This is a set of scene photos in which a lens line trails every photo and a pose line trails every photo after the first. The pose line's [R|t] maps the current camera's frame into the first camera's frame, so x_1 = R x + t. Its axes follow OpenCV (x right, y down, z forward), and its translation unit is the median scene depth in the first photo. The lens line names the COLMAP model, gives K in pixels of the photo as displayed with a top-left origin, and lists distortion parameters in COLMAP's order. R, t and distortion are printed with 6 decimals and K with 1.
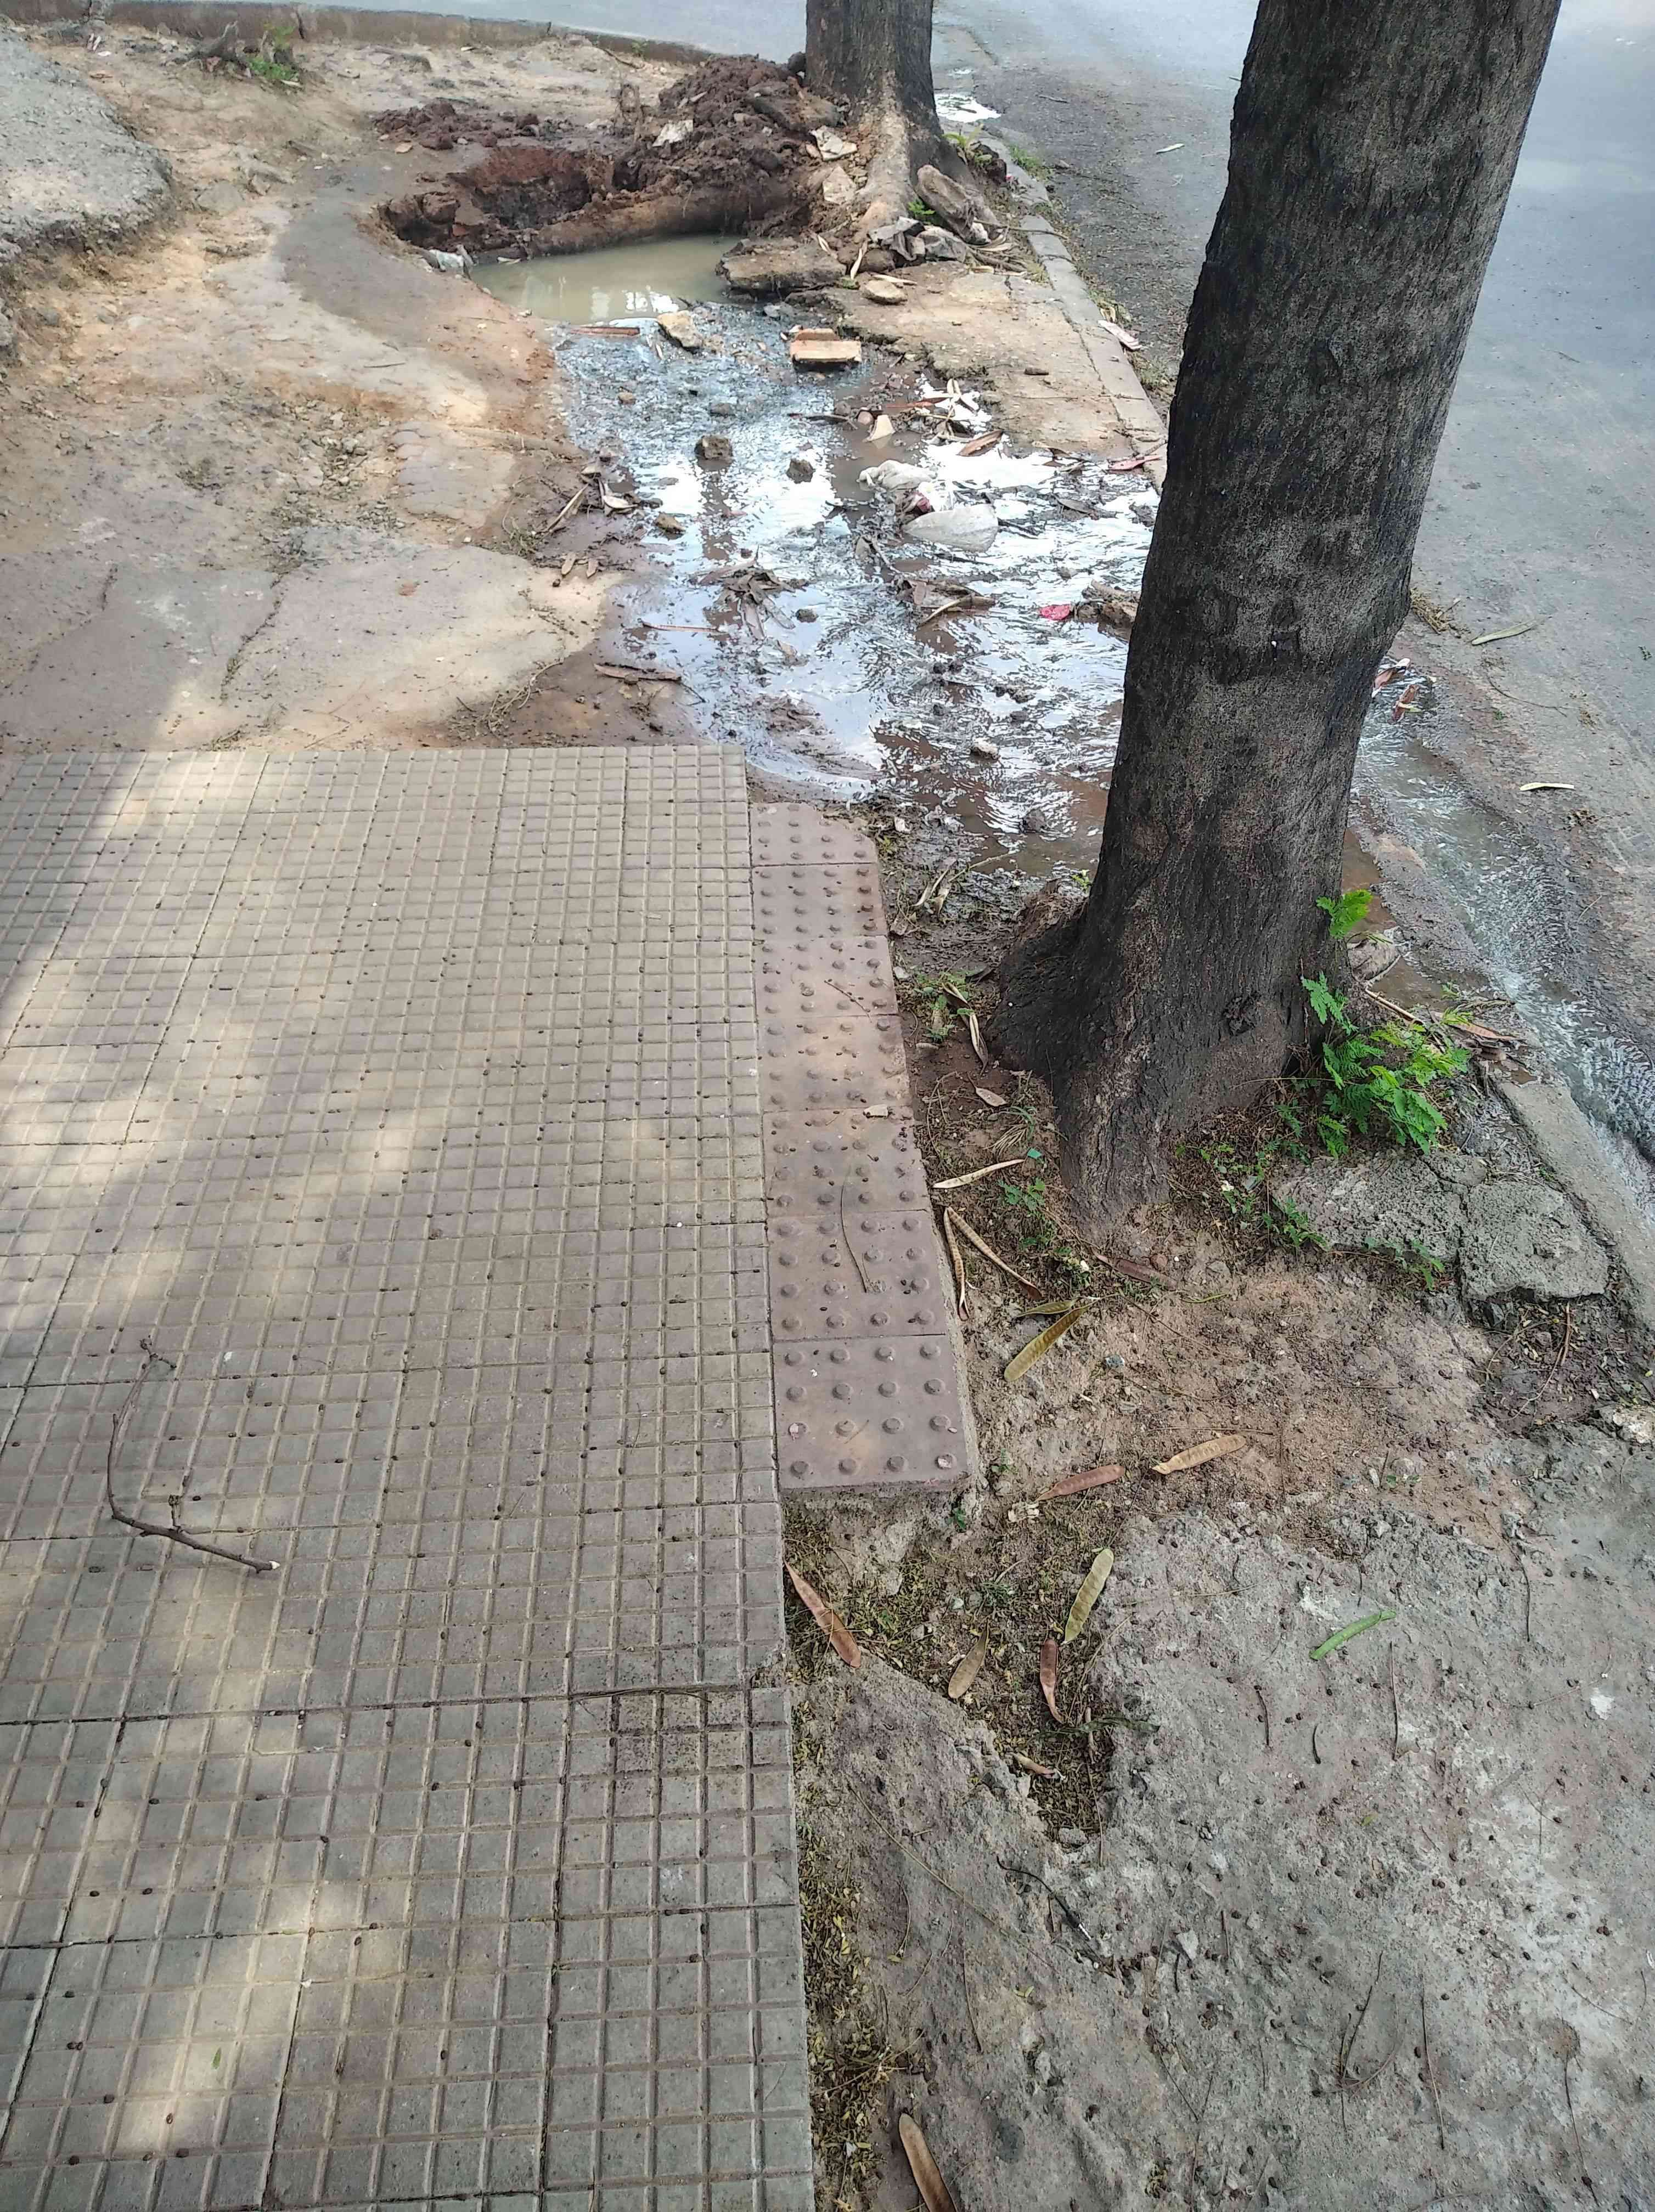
lens RADIAL K [[1733.8, 0, 827.5], [0, 1733.8, 1106.0], [0, 0, 1]] dist [0.040979, -0.058586]
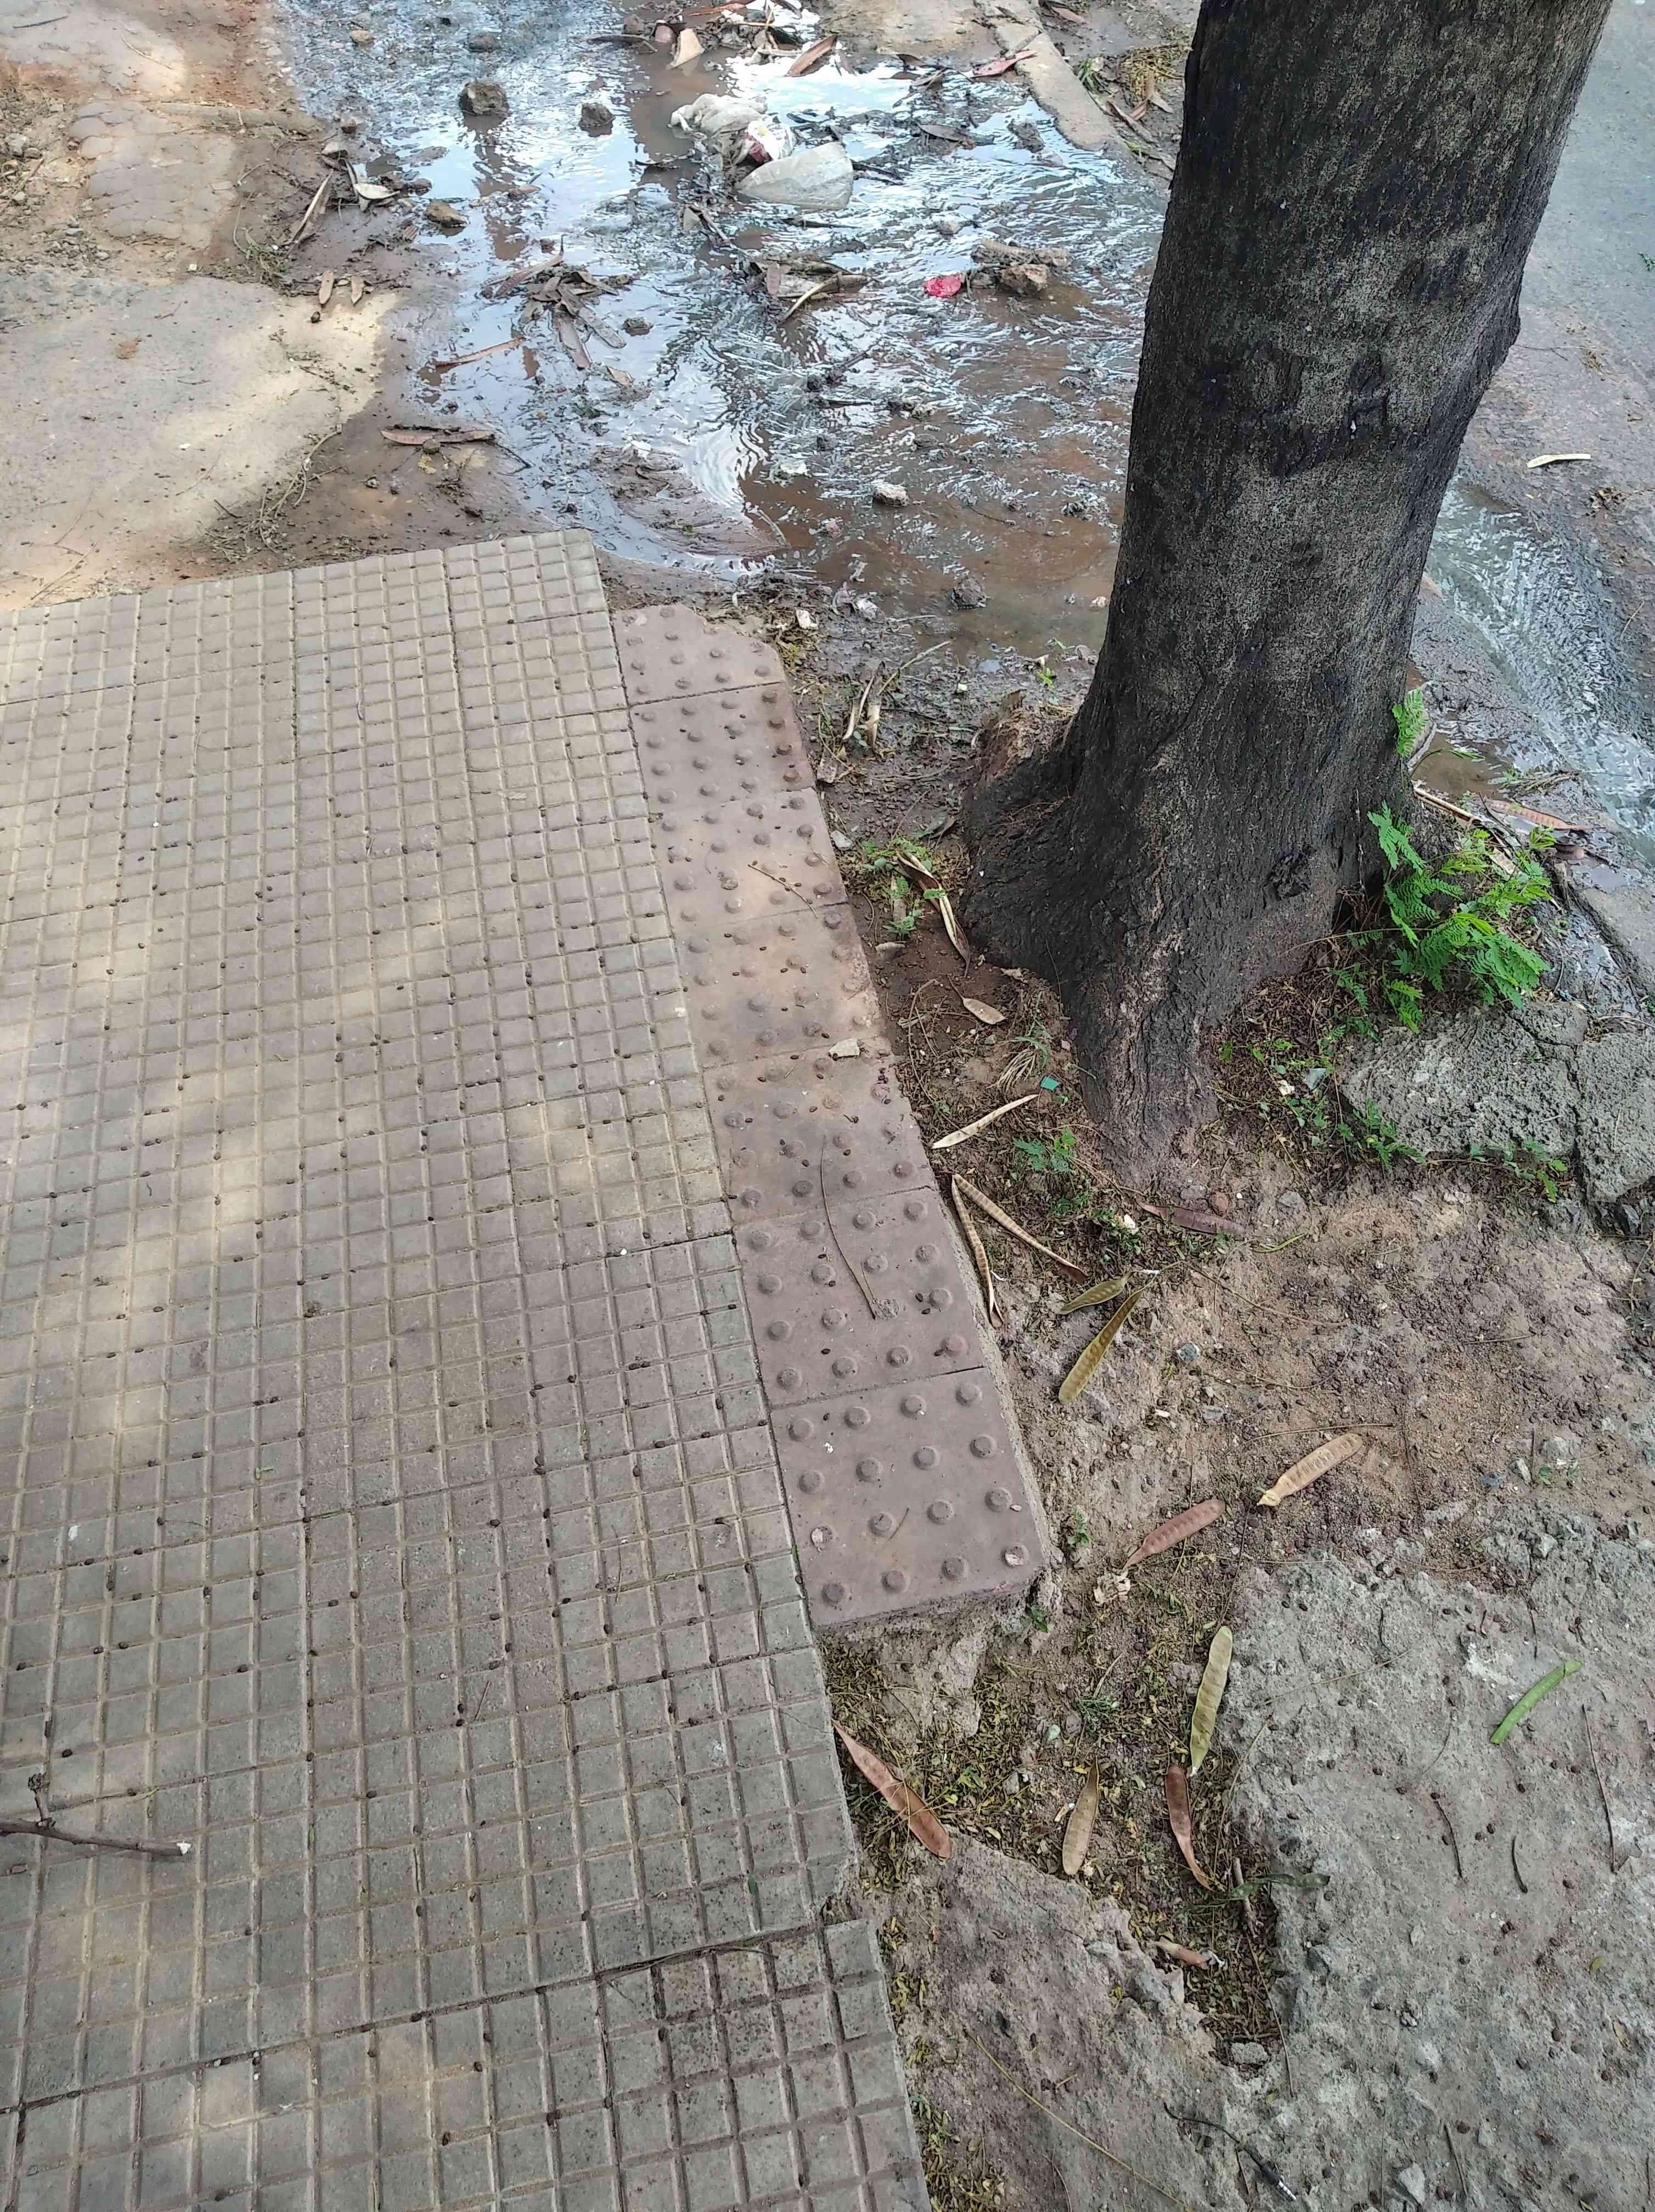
lens RADIAL K [[1730.0, 0, 827.5], [0, 1730.0, 1106.0], [0, 0, 1]] dist [0.000535, -0.006498]
pose [[0.989390, -0.135412, 0.052641, -0.027110], [0.121892, 0.970844, 0.206406, -0.150993], [-0.079056, -0.197800, 0.977049, 0.252072]]
